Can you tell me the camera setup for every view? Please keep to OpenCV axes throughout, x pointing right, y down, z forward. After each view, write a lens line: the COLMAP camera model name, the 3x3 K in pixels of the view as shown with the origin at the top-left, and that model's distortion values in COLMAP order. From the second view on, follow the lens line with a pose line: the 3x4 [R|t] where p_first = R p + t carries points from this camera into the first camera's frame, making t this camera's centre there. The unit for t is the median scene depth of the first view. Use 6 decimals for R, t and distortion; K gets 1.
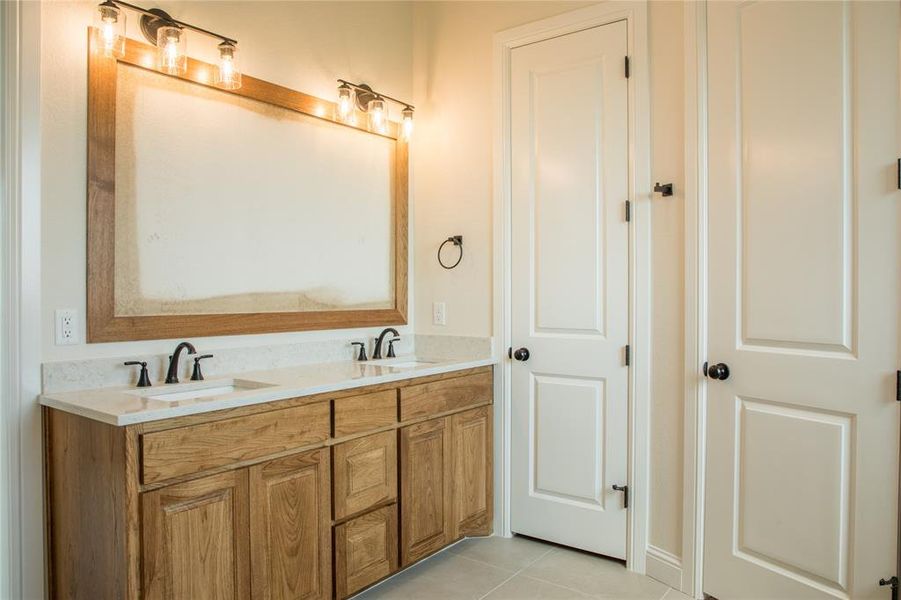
lens RADIAL K [[626.6, 0, 491.0], [0, 626.6, 300.5], [0, 0, 1]] dist [-0.045306, 0.008891]
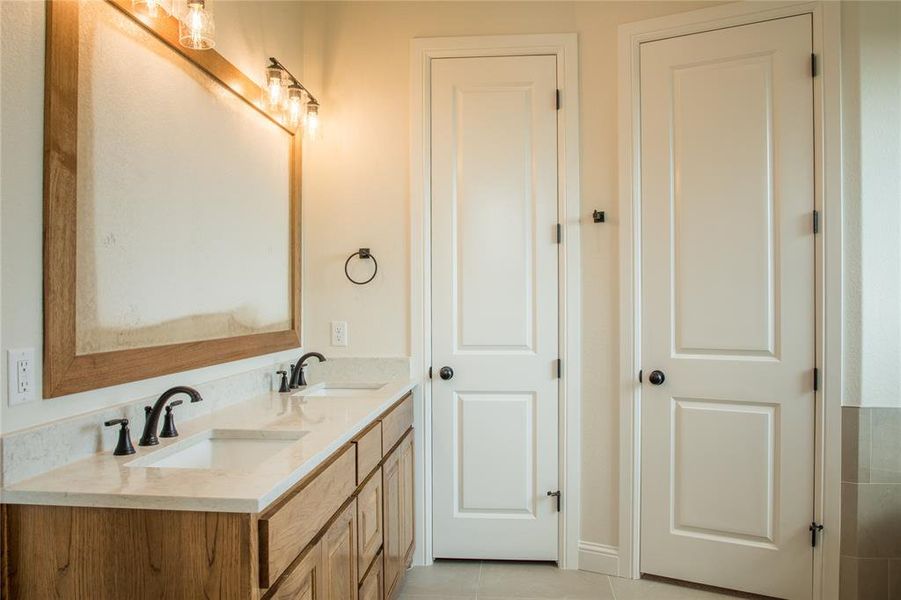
lens RADIAL K [[626.6, 0, 456.1], [0, 626.6, 301.0], [0, 0, 1]] dist [-0.045306, 0.008891]
pose [[0.859255, -0.003736, 0.511534, -0.488866], [0.010531, 0.999891, -0.010387, -0.018243], [-0.511440, 0.014312, 0.859200, 0.171315]]
